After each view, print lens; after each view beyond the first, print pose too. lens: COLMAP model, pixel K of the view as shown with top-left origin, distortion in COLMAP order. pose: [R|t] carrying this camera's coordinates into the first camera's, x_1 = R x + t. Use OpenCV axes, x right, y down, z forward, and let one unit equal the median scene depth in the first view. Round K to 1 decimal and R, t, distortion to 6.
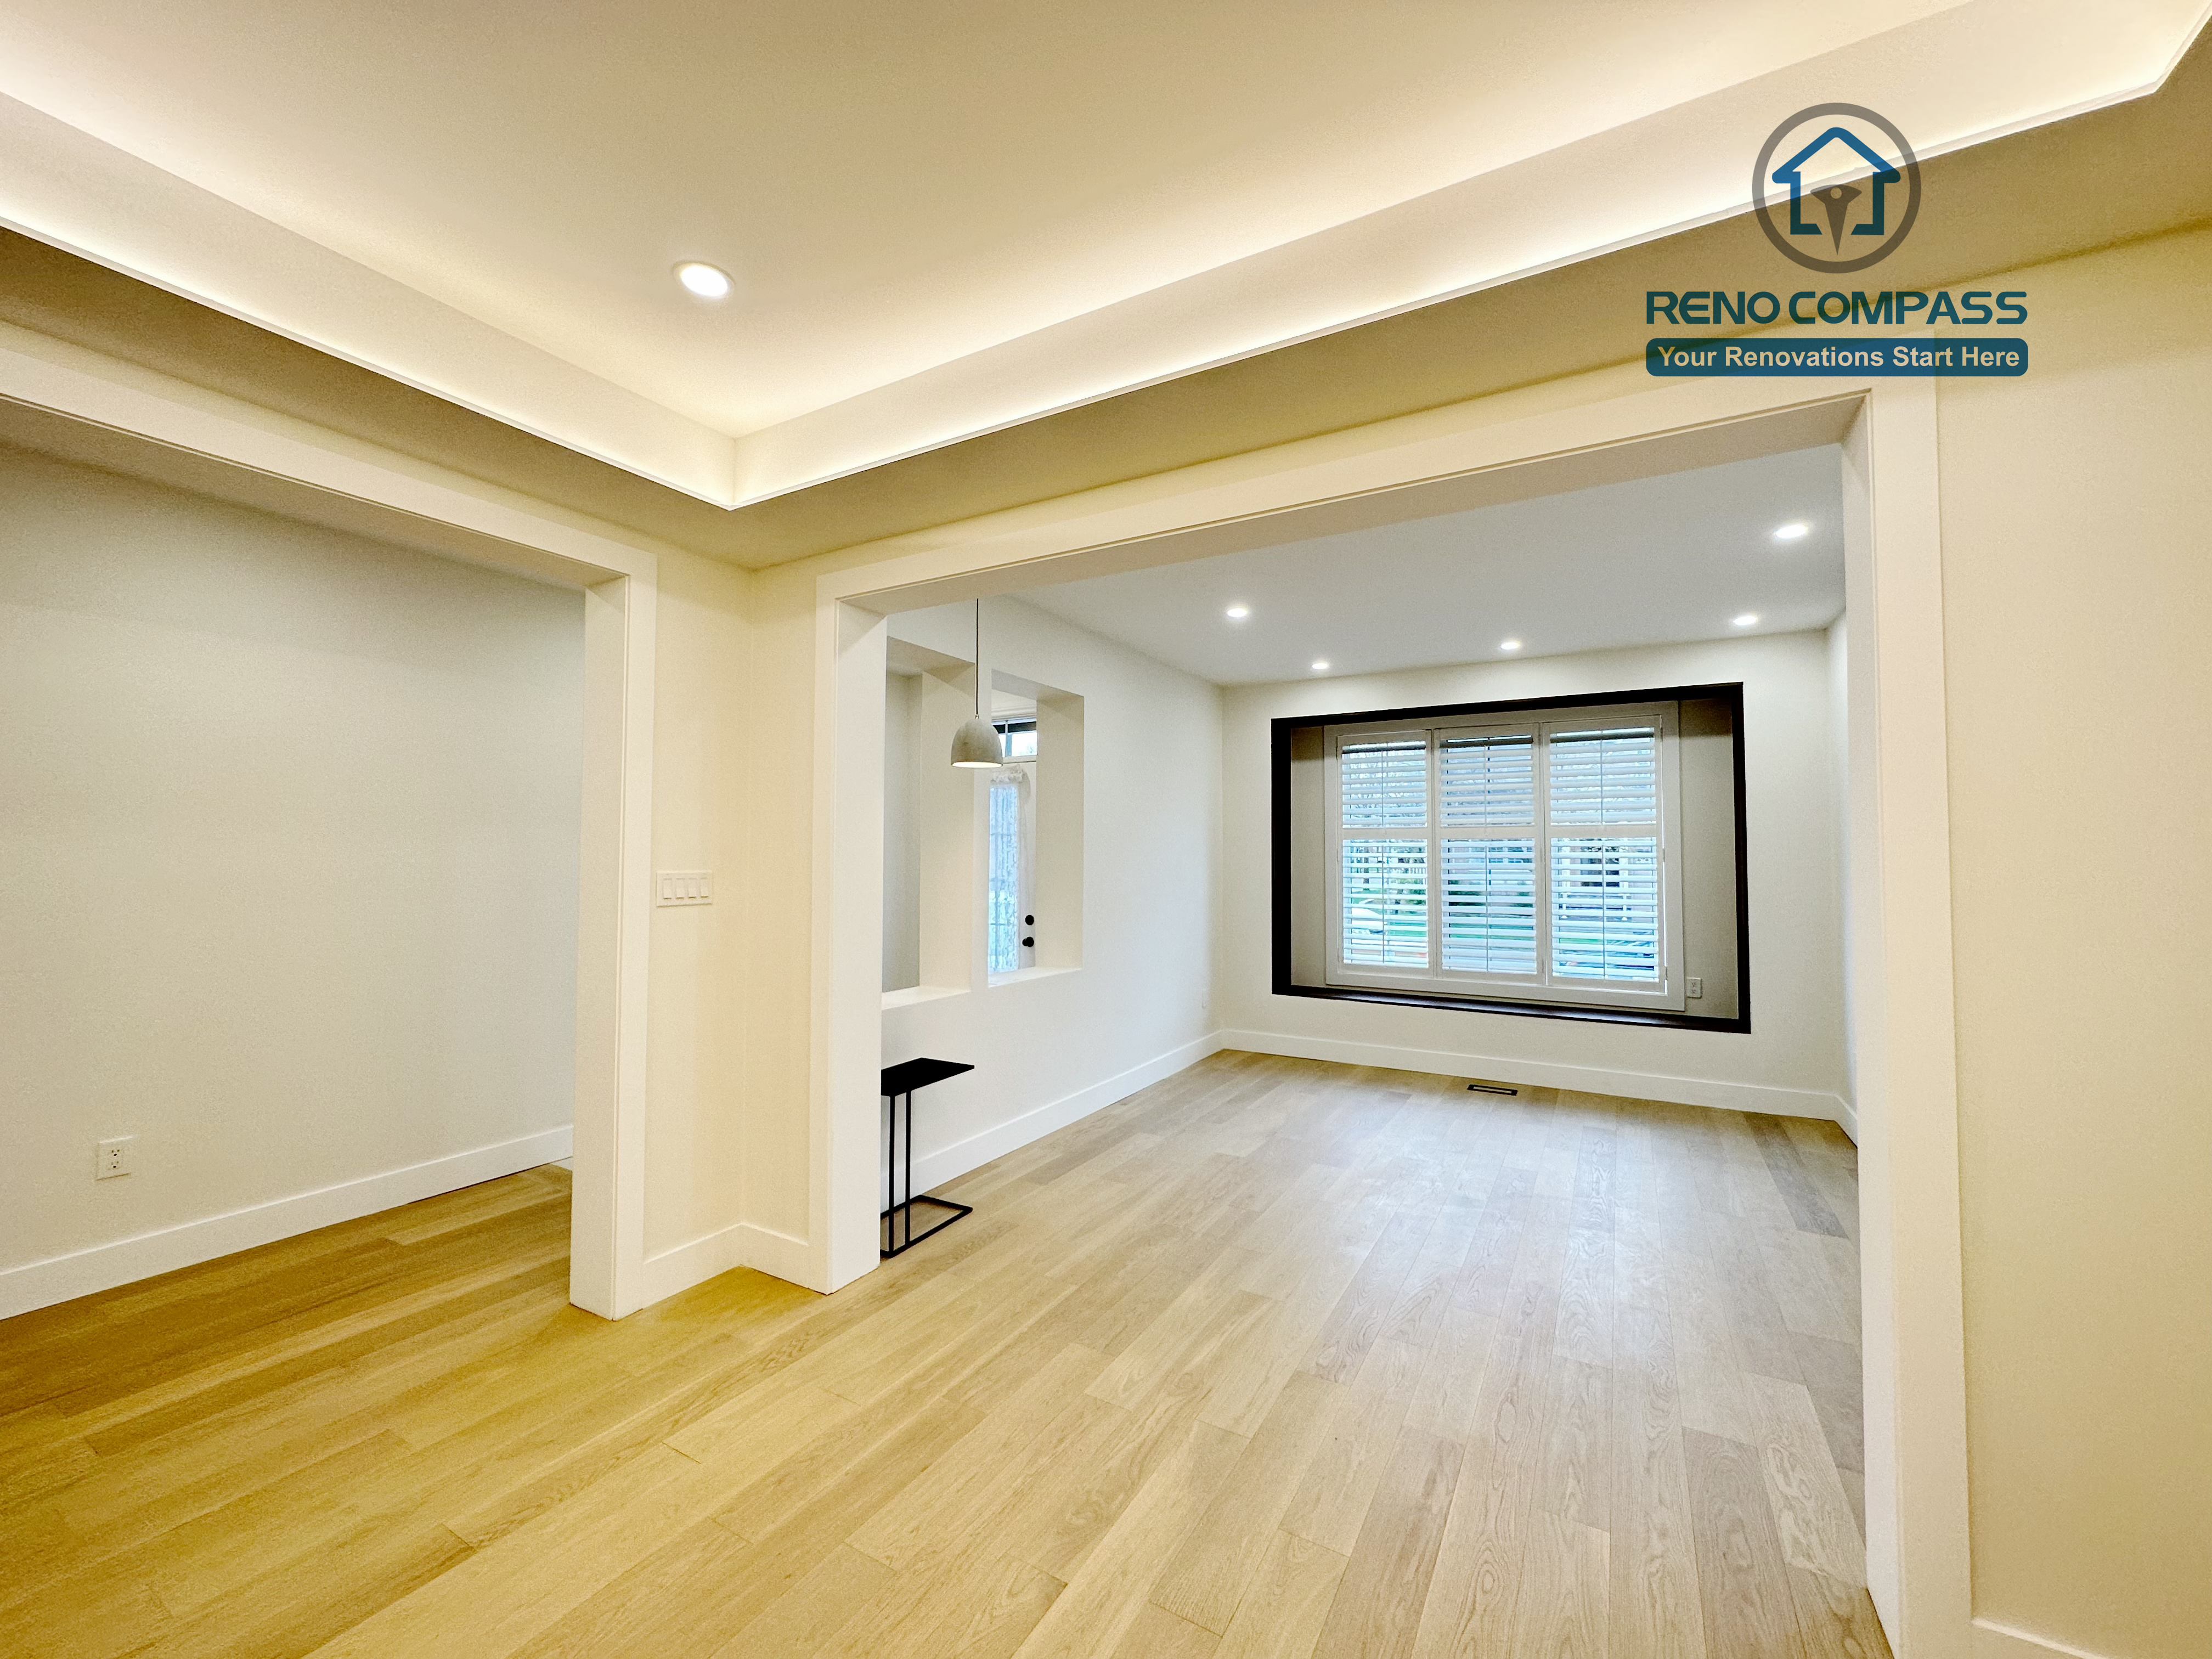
lens RADIAL K [[881.1, 0, 1106.0], [0, 881.1, 829.5], [0, 0, 1]] dist [-0.003558, 0.000141]
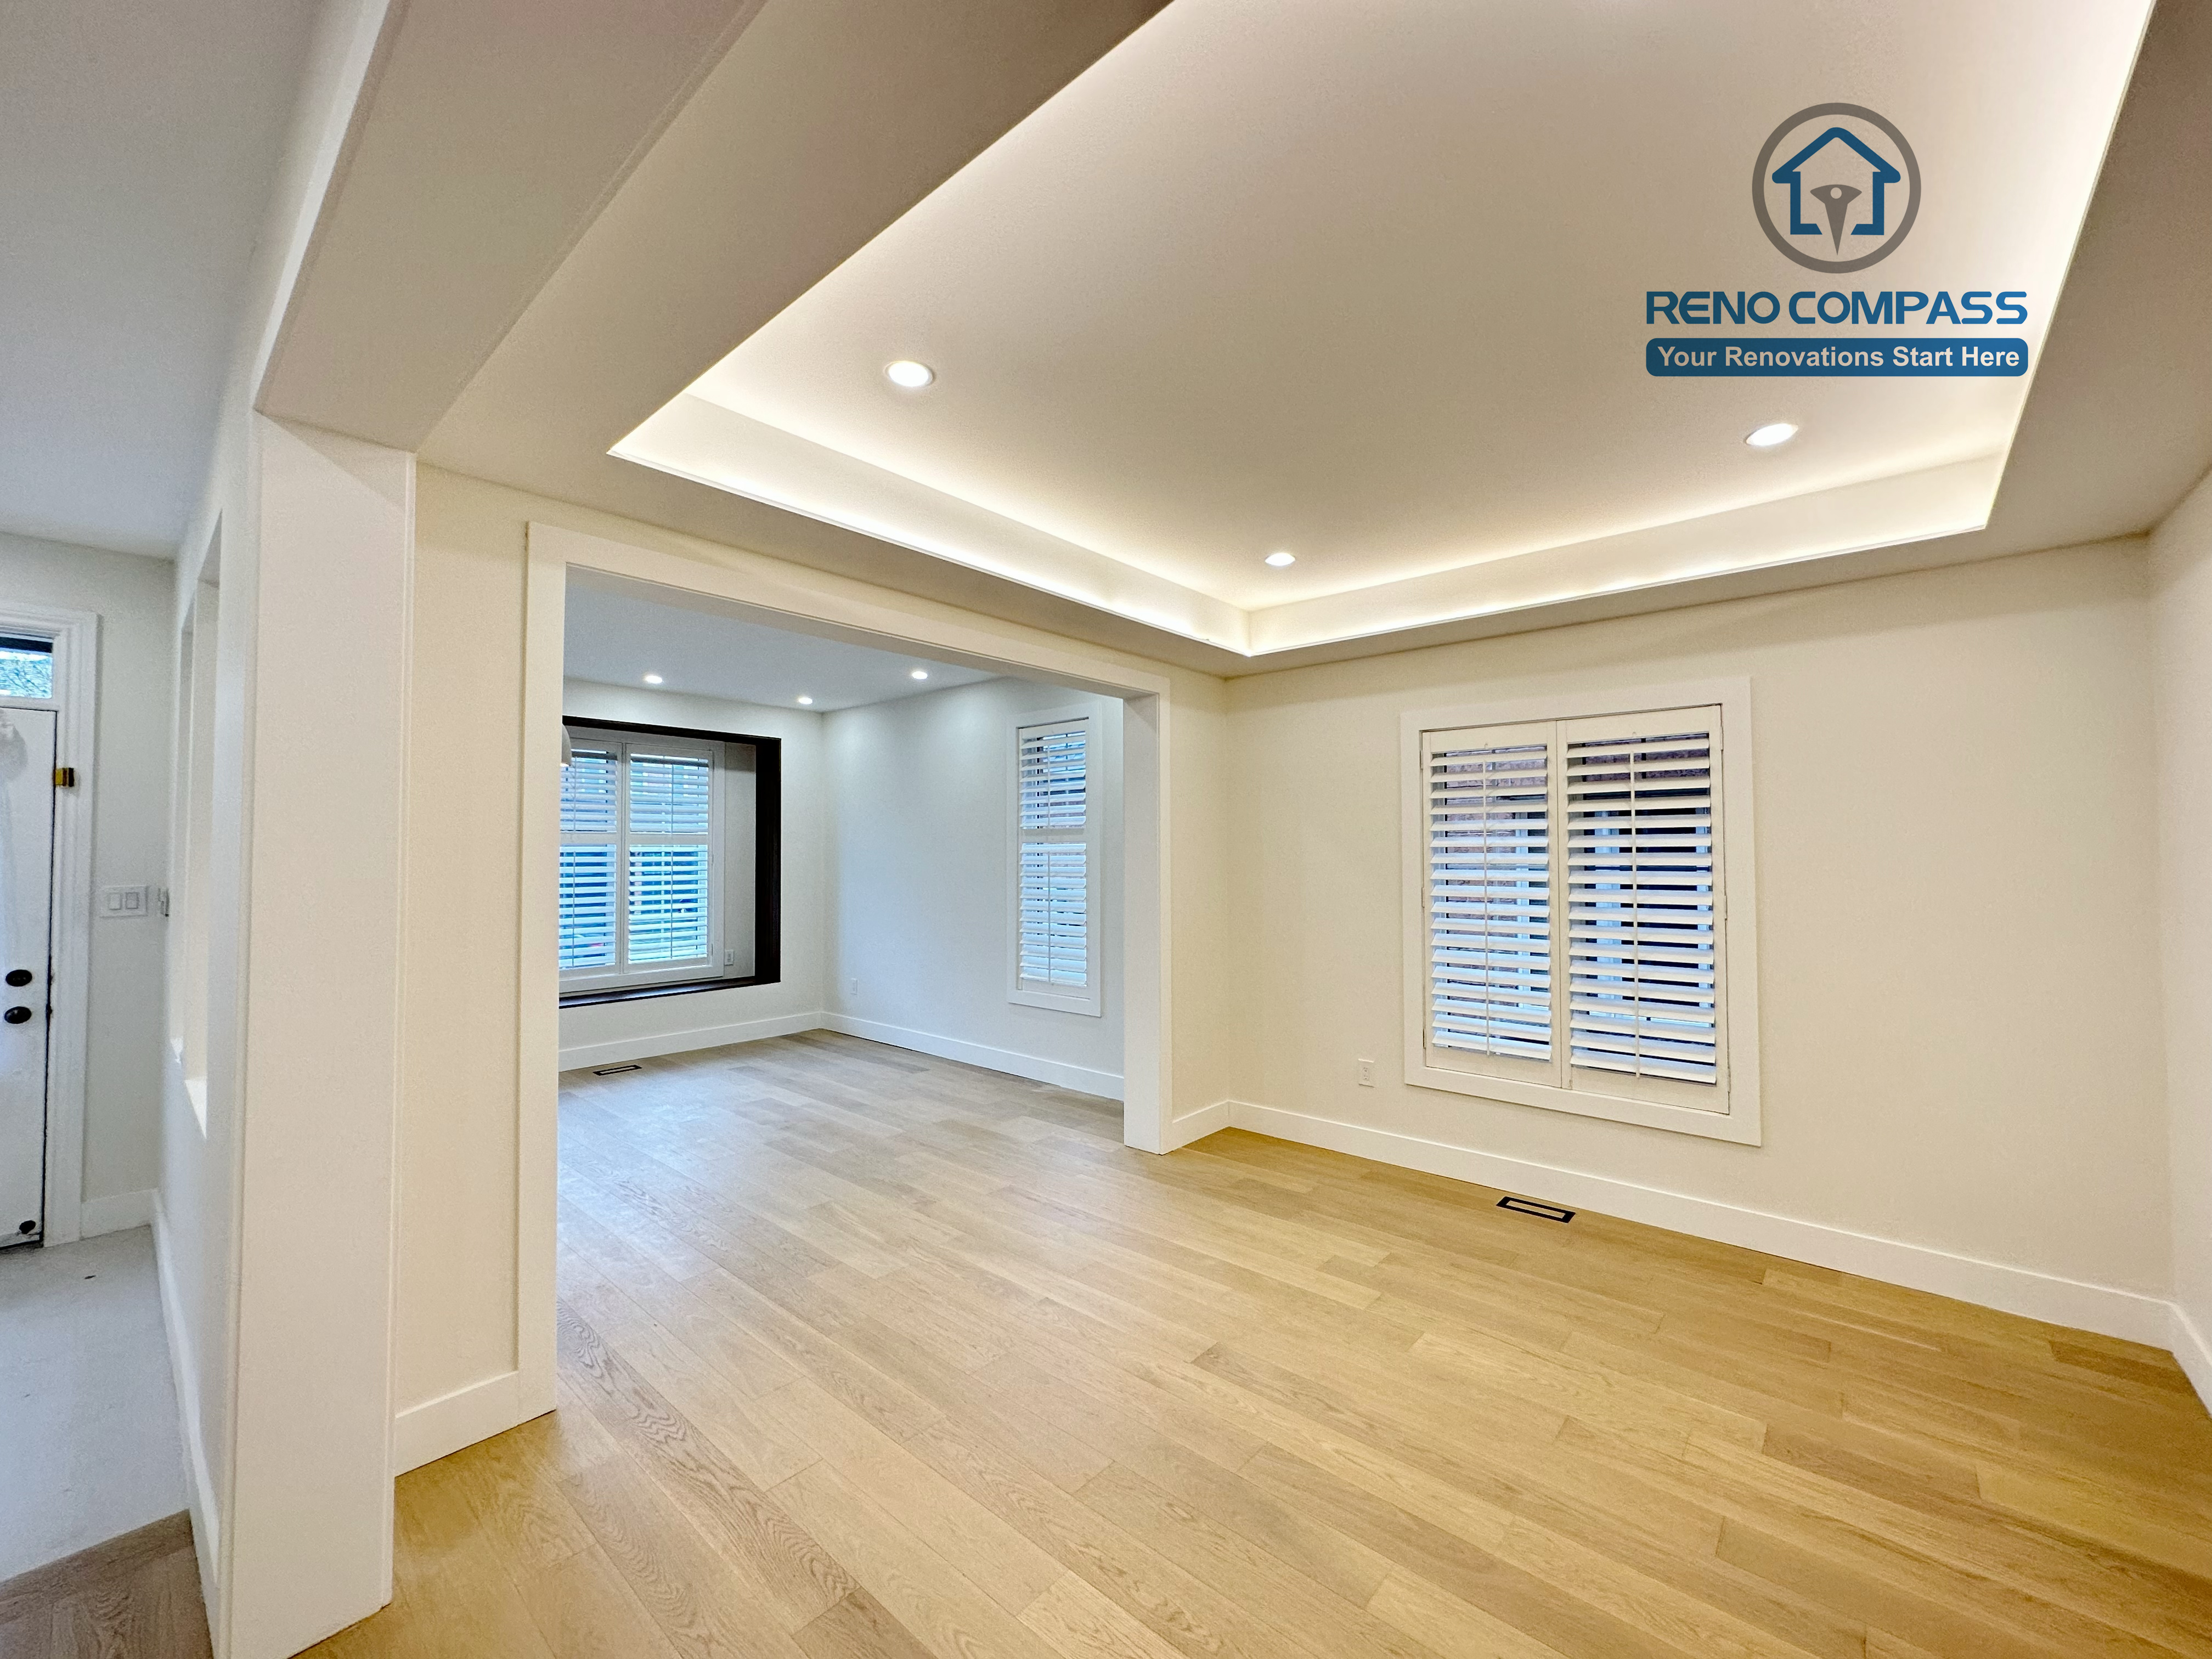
lens RADIAL K [[881.1, 0, 1106.0], [0, 881.1, 829.5], [0, 0, 1]] dist [-0.003558, 0.000141]
pose [[0.190479, 0.023250, 0.981416, -0.540089], [-0.028110, 0.999439, -0.018221, -0.006638], [-0.981289, -0.024117, 0.191026, 0.182335]]
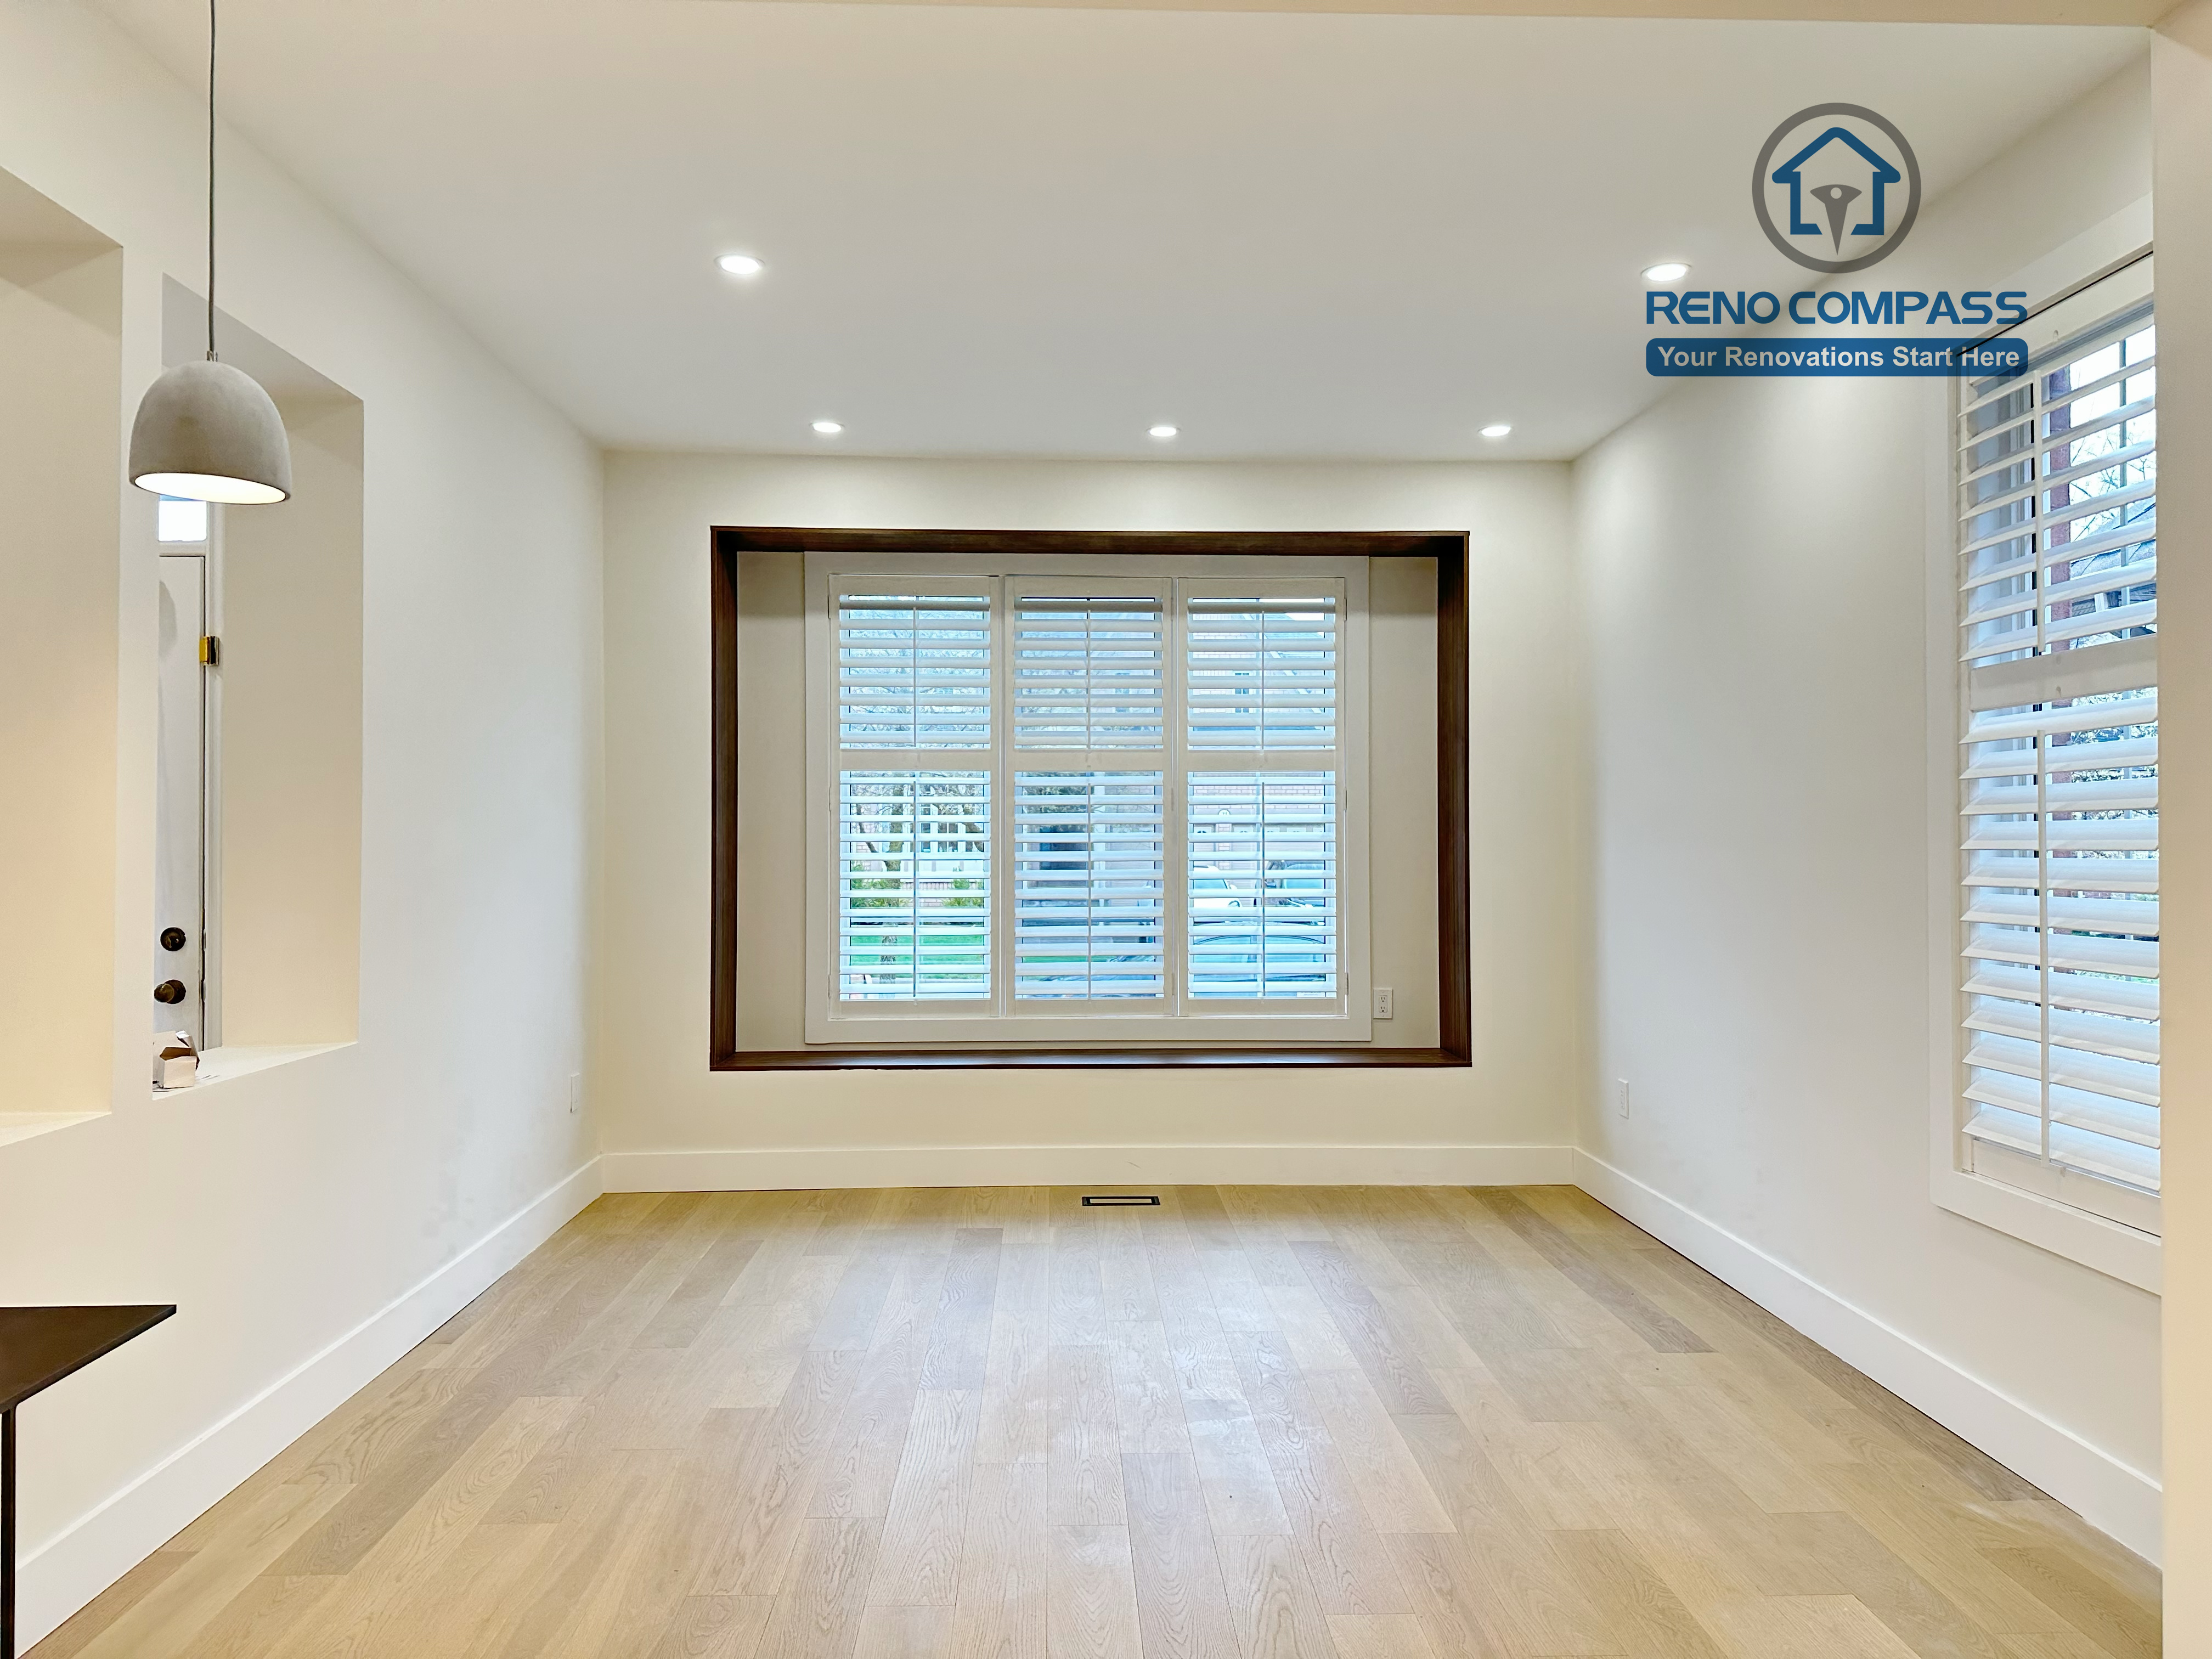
lens RADIAL K [[1526.8, 0, 1049.9], [0, 1526.8, 818.6], [0, 0, 1]] dist [0.108076, -0.206078]
pose [[0.848176, 0.002960, 0.529706, -0.136586], [-0.013332, 0.999787, 0.015762, 0.028946], [-0.529547, -0.020431, 0.848035, 0.173484]]
